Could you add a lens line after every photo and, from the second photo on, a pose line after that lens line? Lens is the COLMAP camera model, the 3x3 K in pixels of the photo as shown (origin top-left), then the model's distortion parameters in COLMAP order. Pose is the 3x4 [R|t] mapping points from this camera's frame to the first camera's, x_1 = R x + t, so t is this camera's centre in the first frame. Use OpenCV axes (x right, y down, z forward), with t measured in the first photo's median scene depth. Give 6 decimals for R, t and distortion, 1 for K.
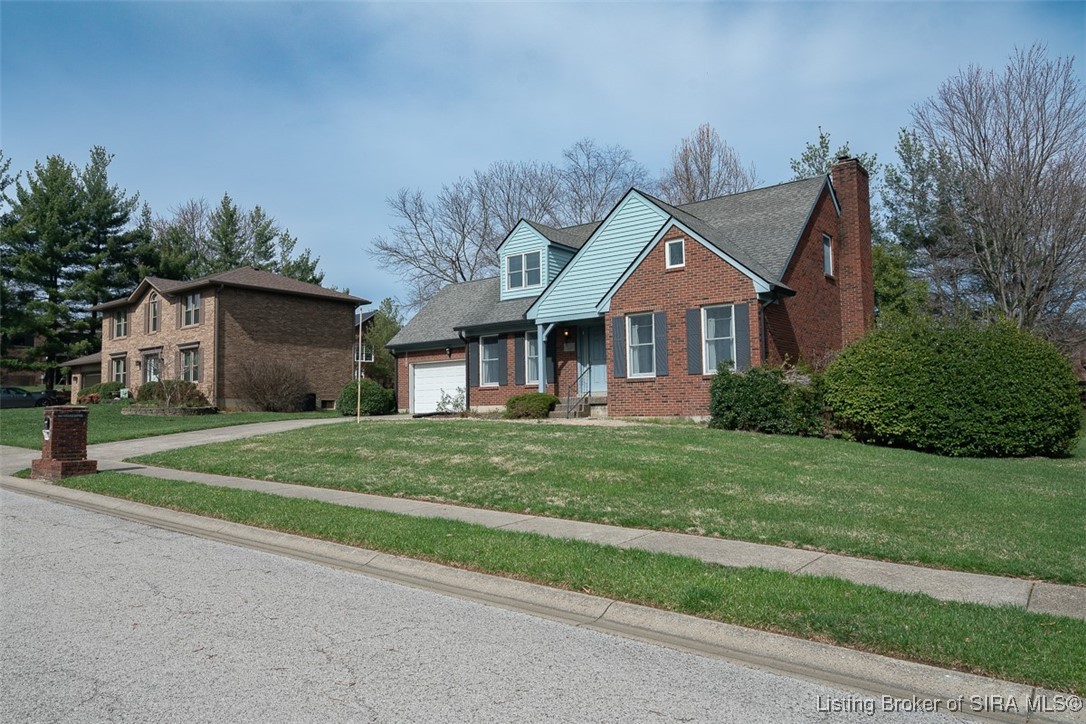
lens RADIAL K [[684.5, 0, 543.0], [0, 684.5, 362.0], [0, 0, 1]] dist [-0.001549, -0.000044]
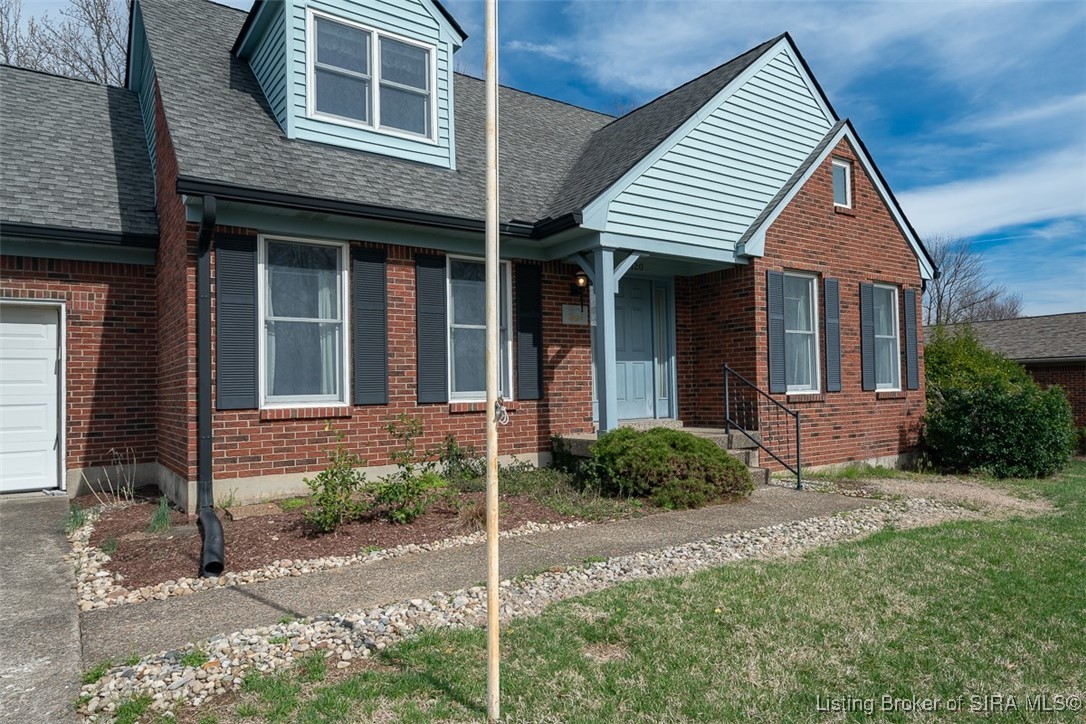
lens RADIAL K [[665.0, 0, 543.0], [0, 665.0, 362.0], [0, 0, 1]] dist [0.001583, -0.000436]
pose [[0.297206, 0.048880, 0.953561, -0.397354], [-0.046418, 0.998248, -0.036703, 0.025705], [-0.953684, -0.033354, 0.298954, 0.998462]]
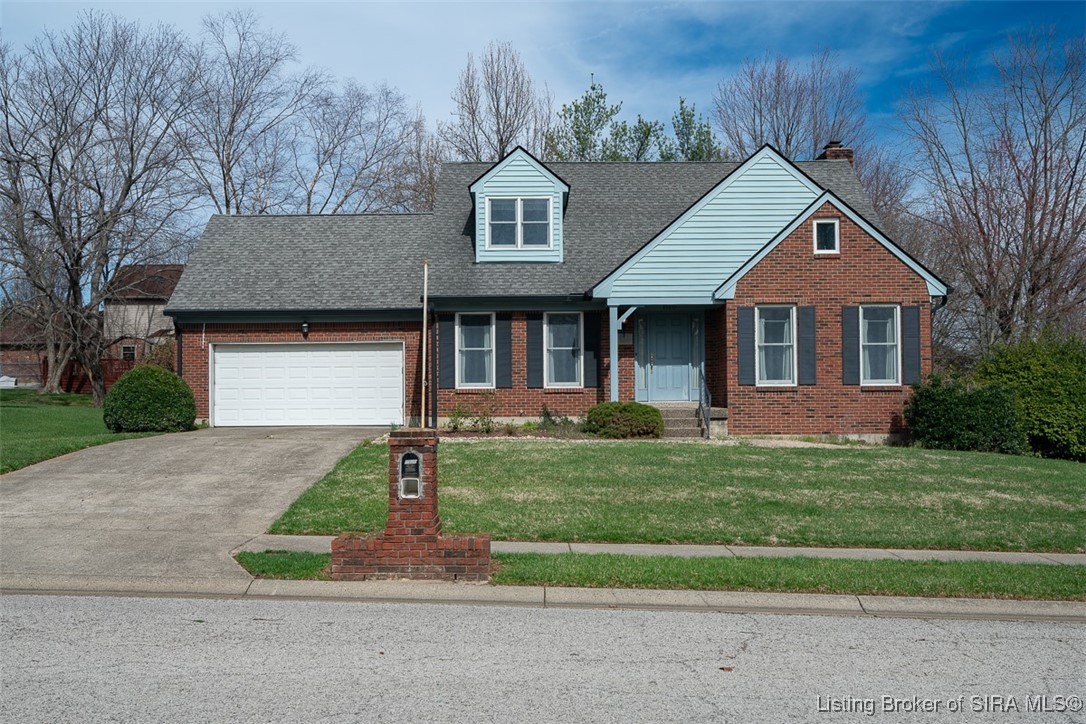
lens RADIAL K [[884.5, 0, 543.0], [0, 884.5, 362.0], [0, 0, 1]] dist [0.004380, 0.000902]
pose [[0.801800, 0.026549, 0.597003, -0.665127], [-0.043244, 0.998971, 0.013653, -0.006971], [-0.596026, -0.036764, 0.802123, 0.323069]]
